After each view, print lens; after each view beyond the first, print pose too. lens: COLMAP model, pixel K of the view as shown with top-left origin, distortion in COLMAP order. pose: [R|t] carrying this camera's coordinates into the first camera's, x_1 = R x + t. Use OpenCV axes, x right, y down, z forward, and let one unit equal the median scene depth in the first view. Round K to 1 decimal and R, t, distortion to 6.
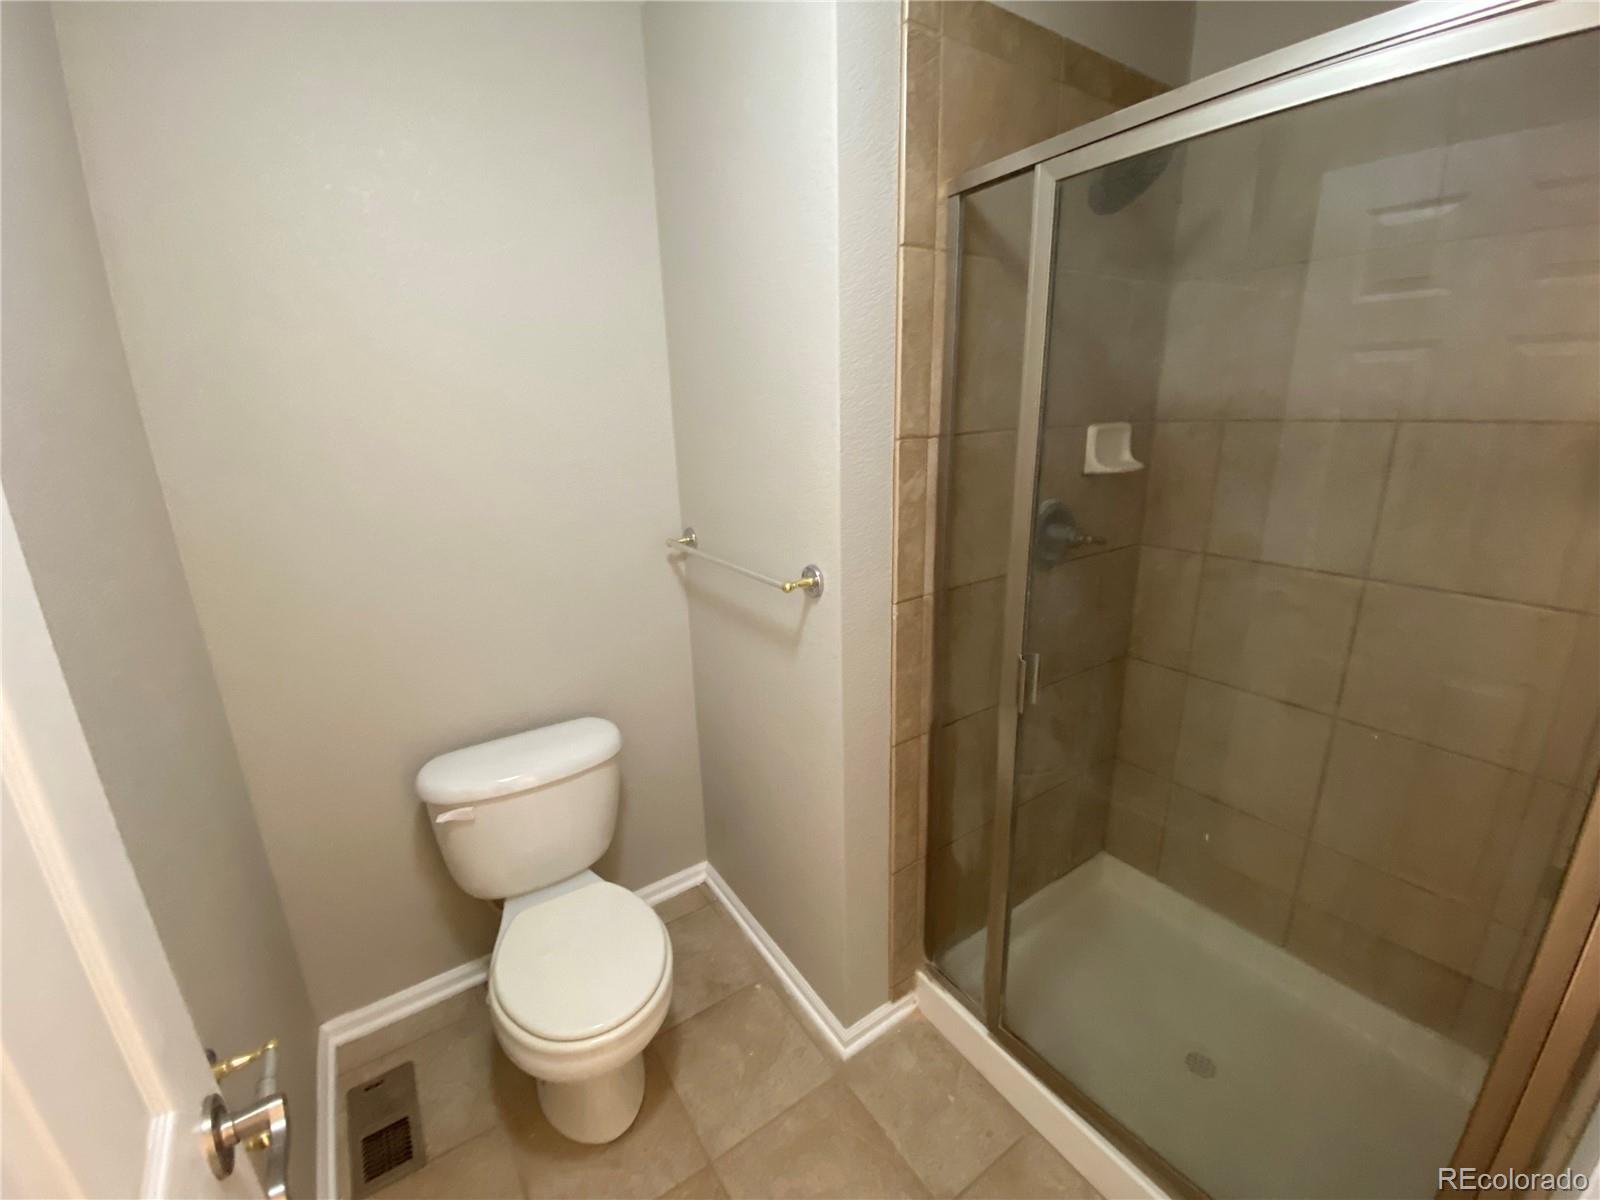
lens RADIAL K [[657.7, 0, 803.6], [0, 657.7, 609.6], [0, 0, 1]] dist [0.007705, -0.014132]
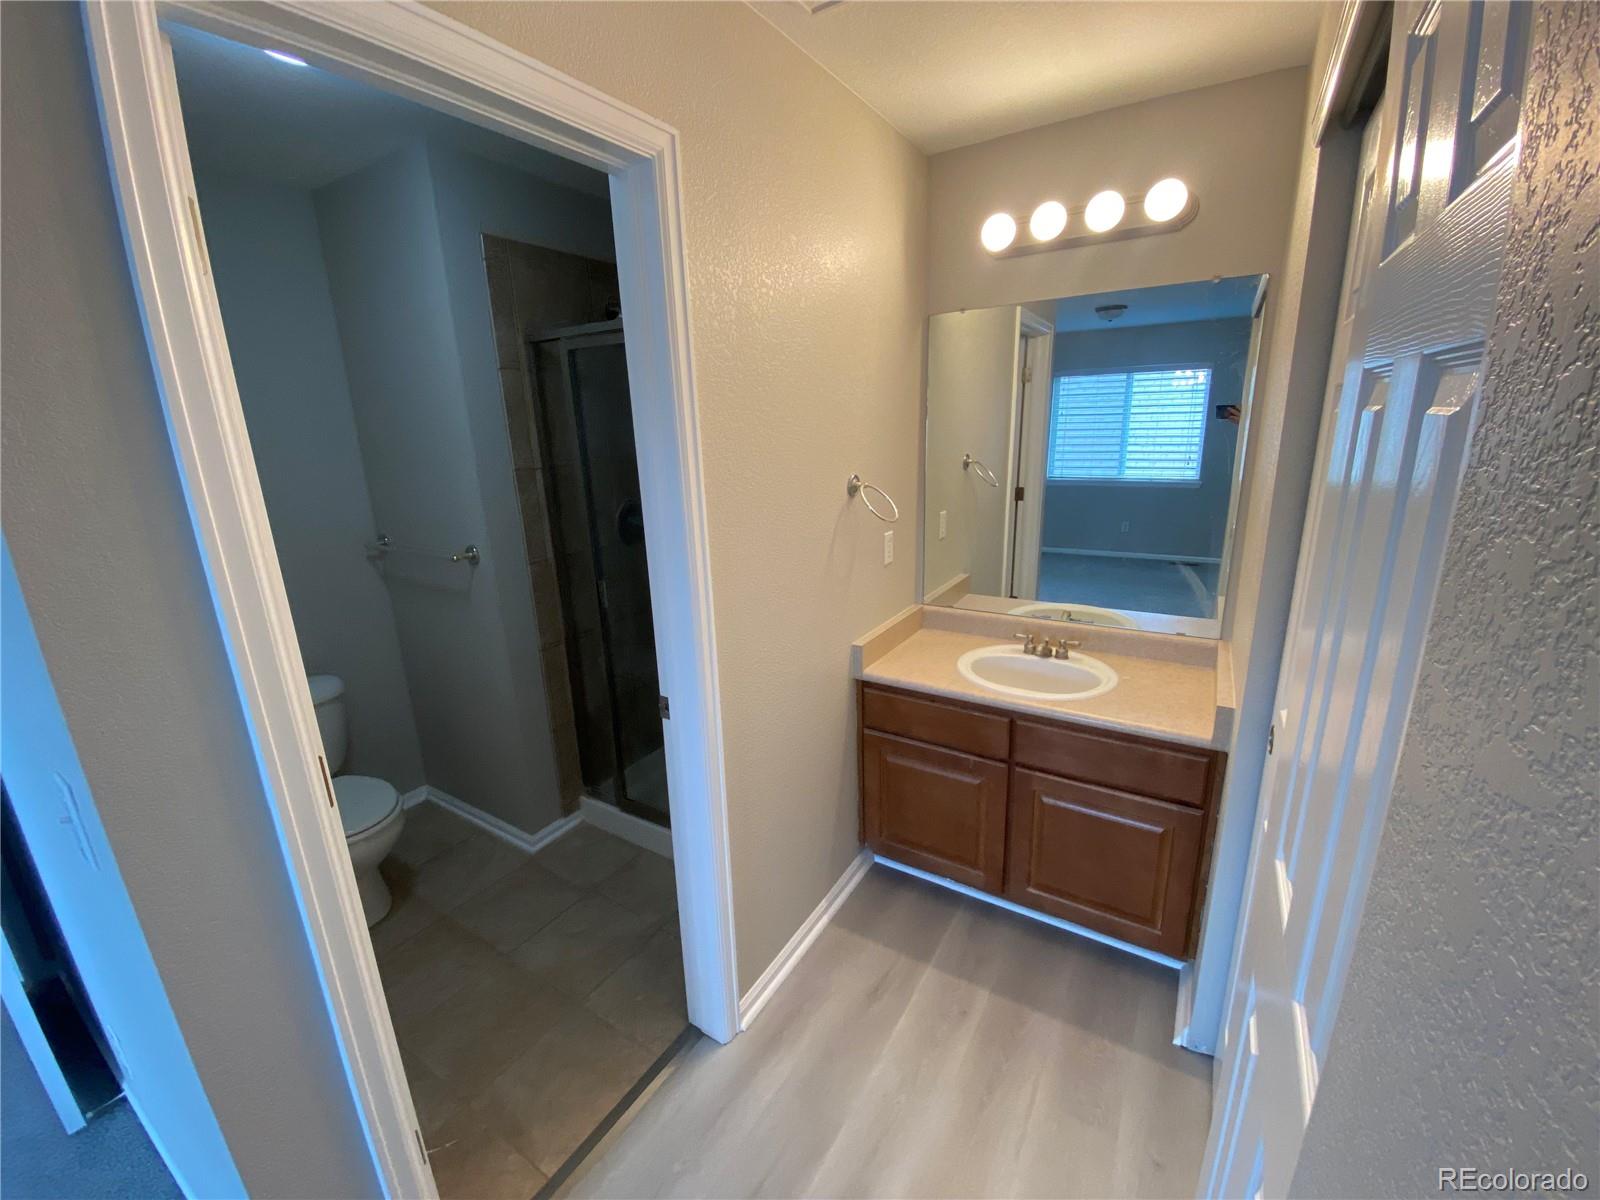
lens RADIAL K [[657.7, 0, 796.0], [0, 657.7, 592.7], [0, 0, 1]] dist [0.007705, -0.014132]
pose [[0.919496, -0.104937, 0.378835, 0.115642], [0.114767, 0.993387, -0.003390, 0.140468], [-0.375974, 0.046595, 0.925458, -0.799904]]
